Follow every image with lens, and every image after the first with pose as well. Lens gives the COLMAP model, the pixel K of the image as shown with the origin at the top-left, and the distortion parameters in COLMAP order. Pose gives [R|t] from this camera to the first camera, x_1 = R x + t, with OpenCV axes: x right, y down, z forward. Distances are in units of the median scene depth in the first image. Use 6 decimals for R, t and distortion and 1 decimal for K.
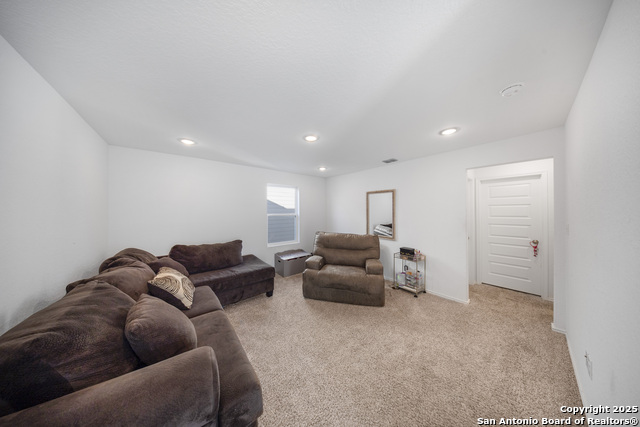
lens RADIAL K [[179.3, 0, 319.4], [0, 179.3, 211.7], [0, 0, 1]] dist [0.000021, 0.000013]
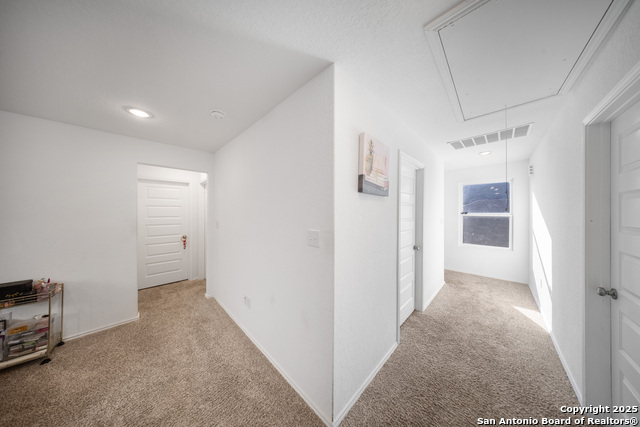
lens RADIAL K [[179.3, 0, 319.4], [0, 179.3, 211.7], [0, 0, 1]] dist [0.000021, 0.000013]
pose [[-0.092748, 0.005806, 0.995673, -0.118497], [-0.002626, 0.999978, -0.006076, -0.000446], [-0.995686, -0.003178, -0.092731, 0.205630]]
